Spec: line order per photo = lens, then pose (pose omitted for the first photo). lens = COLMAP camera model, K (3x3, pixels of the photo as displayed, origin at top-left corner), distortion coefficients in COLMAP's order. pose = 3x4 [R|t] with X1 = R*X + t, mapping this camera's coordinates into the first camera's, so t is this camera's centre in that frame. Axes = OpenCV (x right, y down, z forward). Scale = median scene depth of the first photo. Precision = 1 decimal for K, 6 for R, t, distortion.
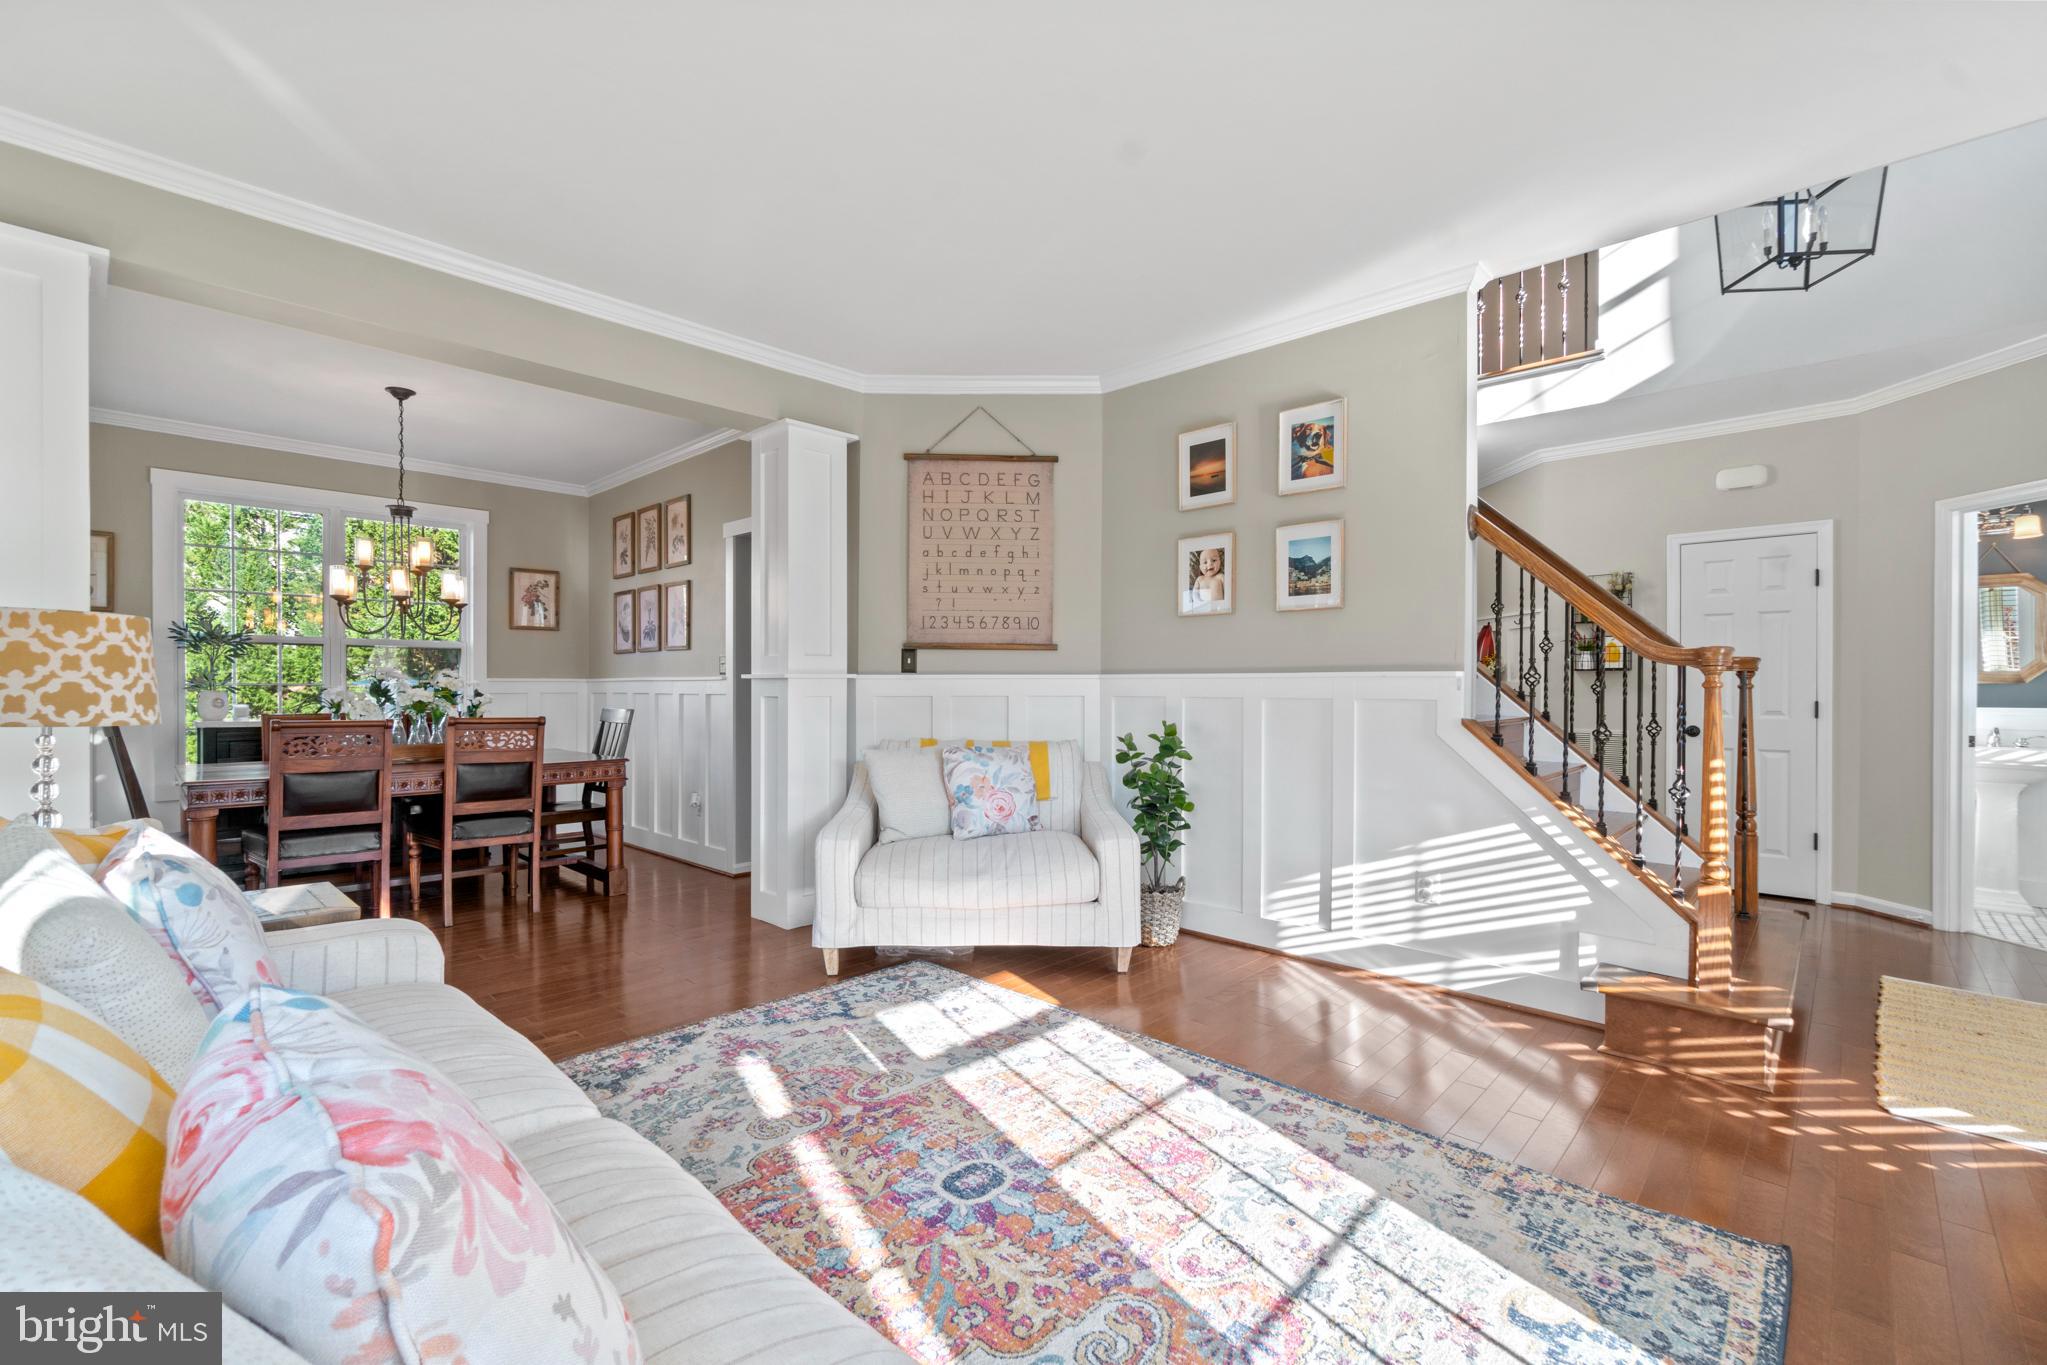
lens RADIAL K [[881.7, 0, 1009.1], [0, 881.7, 687.1], [0, 0, 1]] dist [-0.001450, 0.000078]
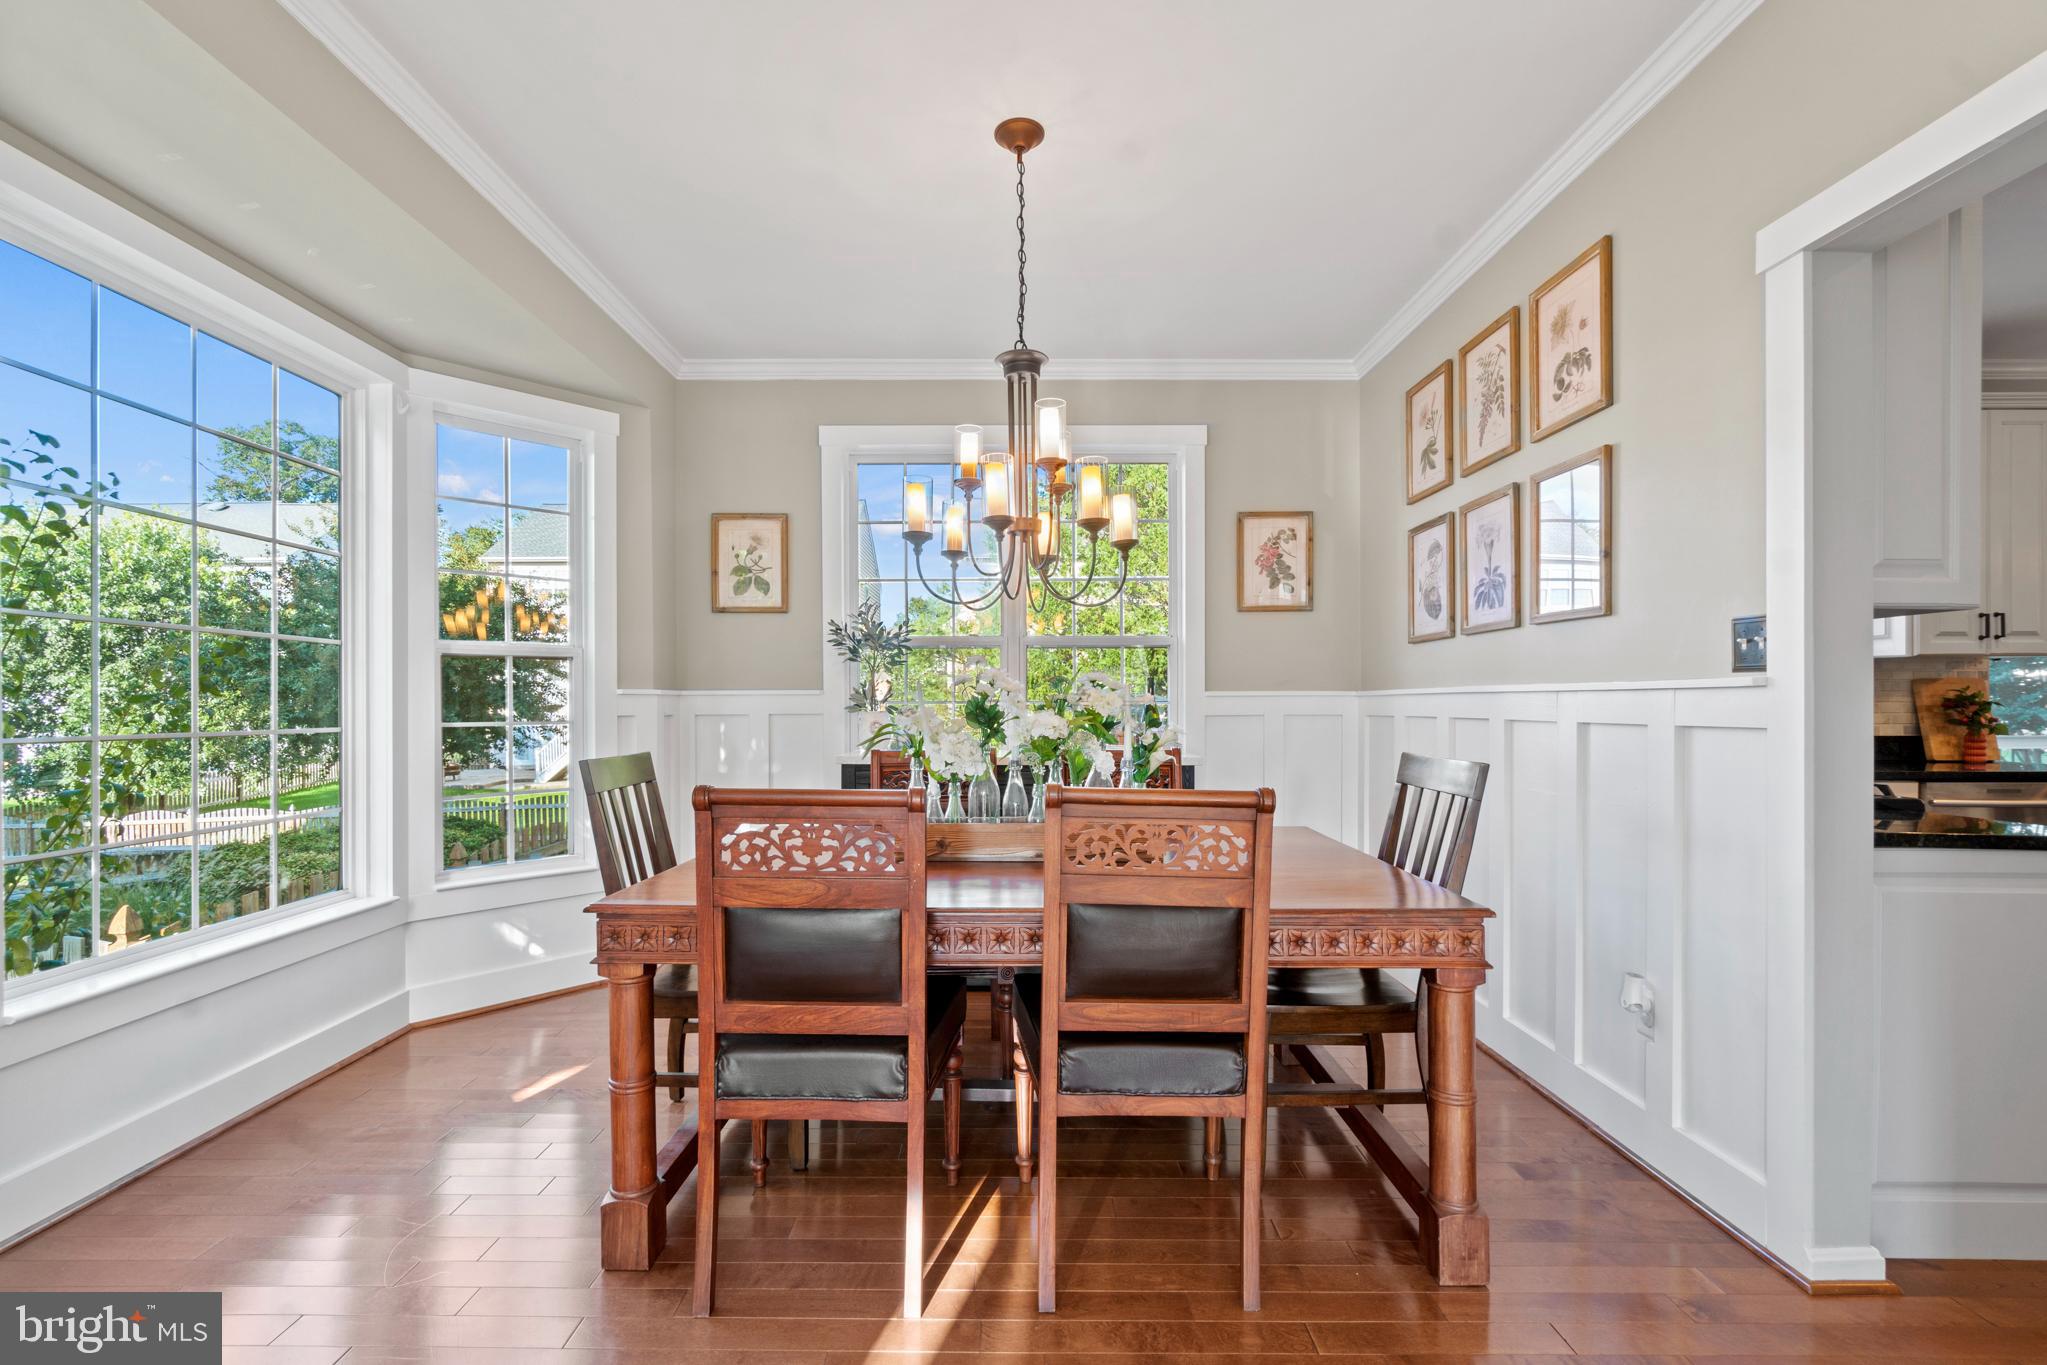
lens RADIAL K [[881.7, 0, 1016.1], [0, 881.7, 707.3], [0, 0, 1]] dist [-0.001450, 0.000078]
pose [[0.697087, 0.001860, -0.716984, -0.355550], [0.002287, 0.999986, 0.004817, -0.003037], [0.716983, -0.004997, 0.697073, 0.701534]]
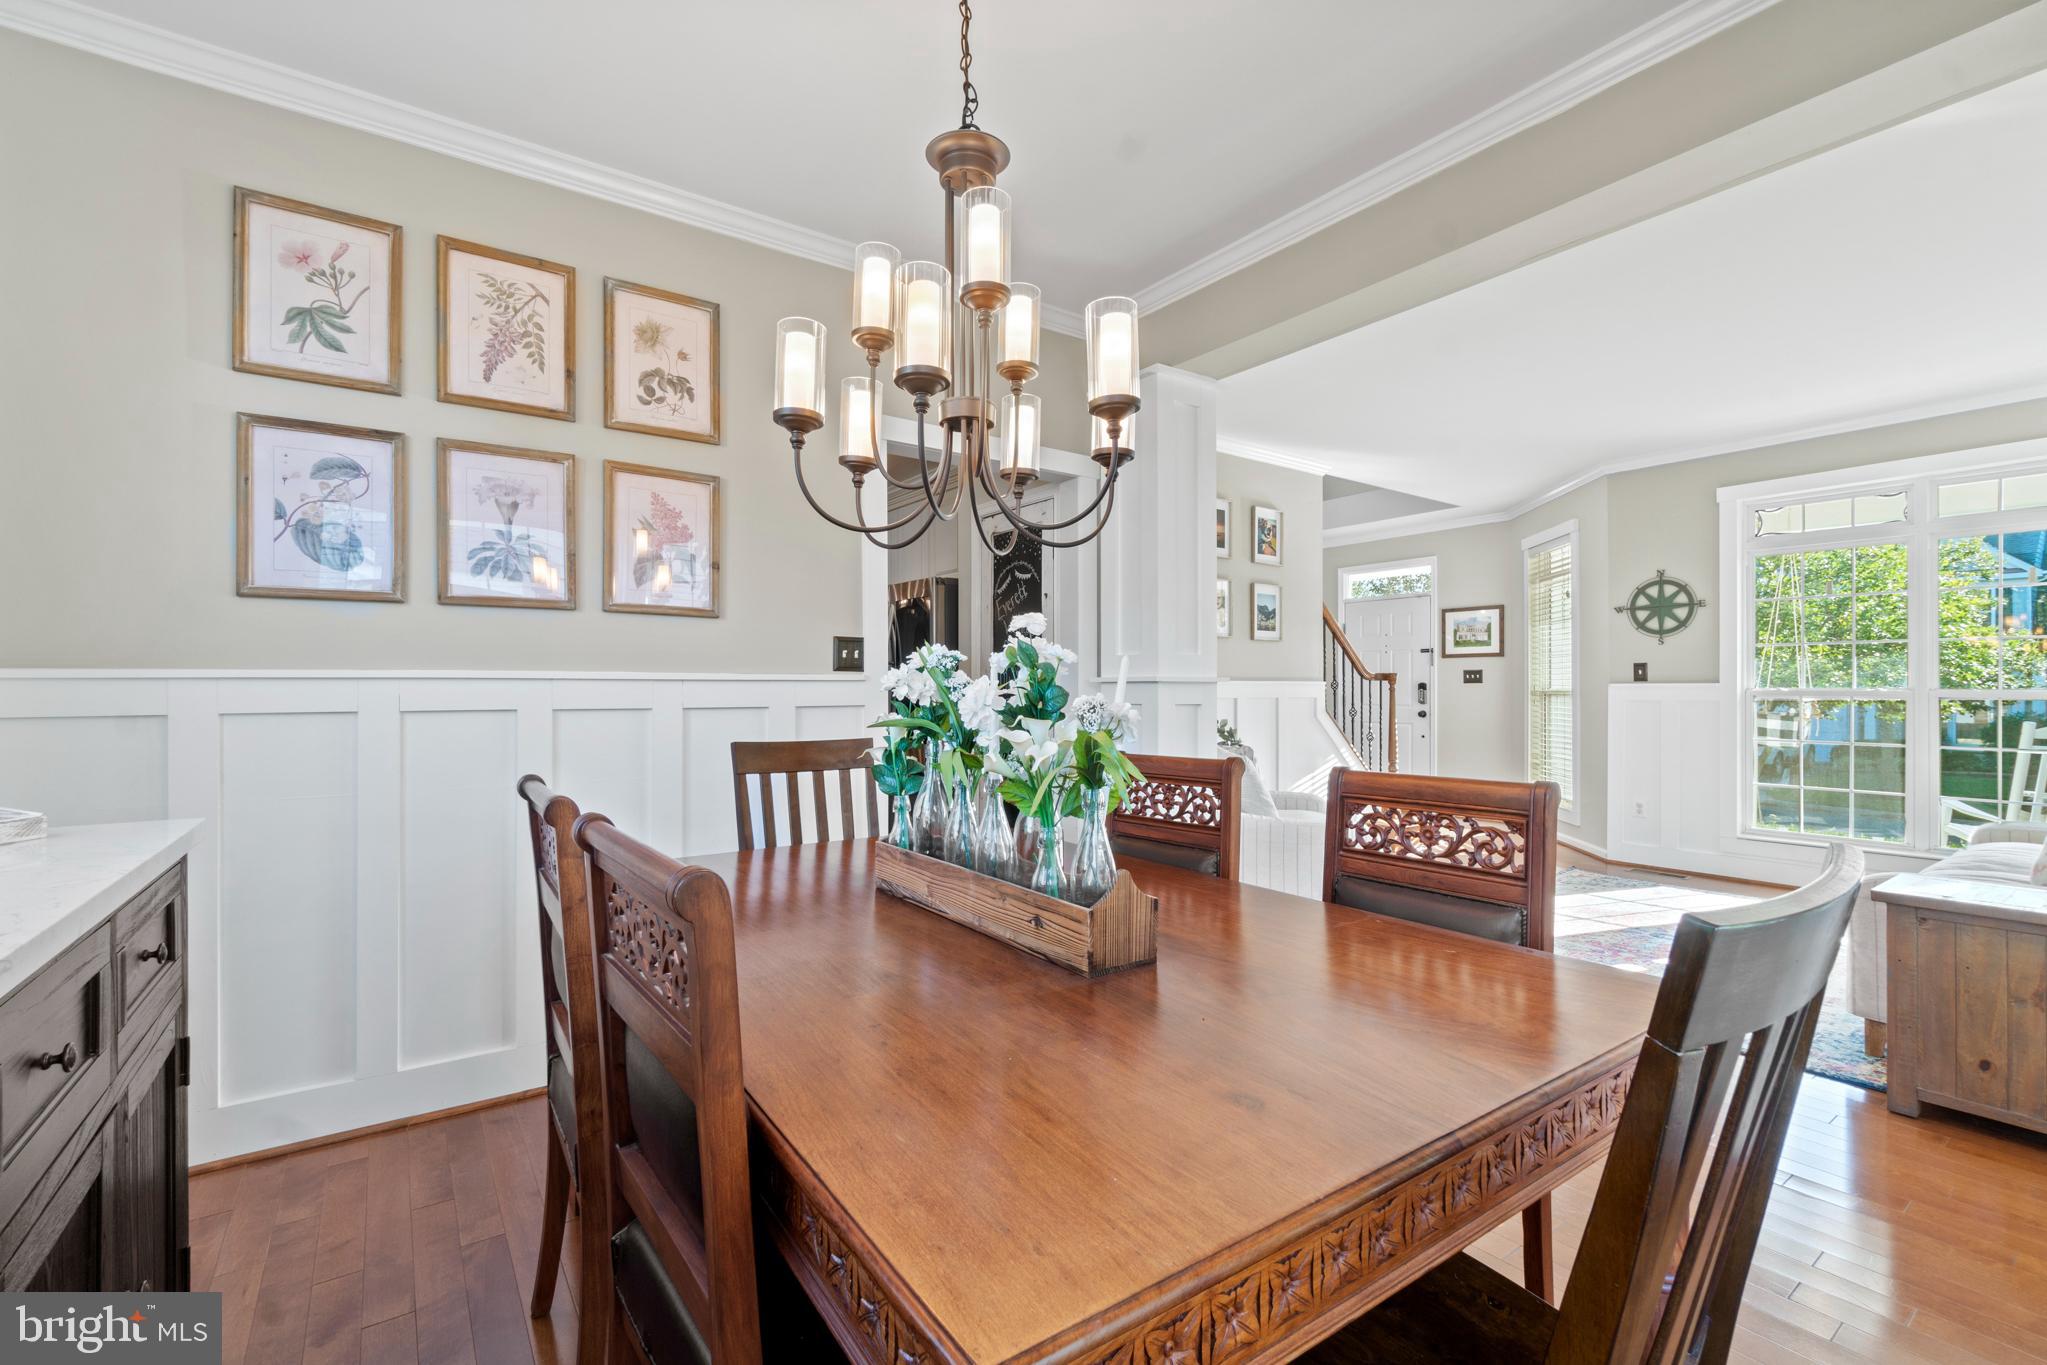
lens RADIAL K [[881.7, 0, 1020.6], [0, 881.7, 683.9], [0, 0, 1]] dist [-0.001450, 0.000078]
pose [[0.182532, 0.002039, 0.983198, -1.121719], [-0.000092, 0.999998, -0.002057, -0.005836], [-0.983200, 0.000285, 0.182532, 1.011173]]
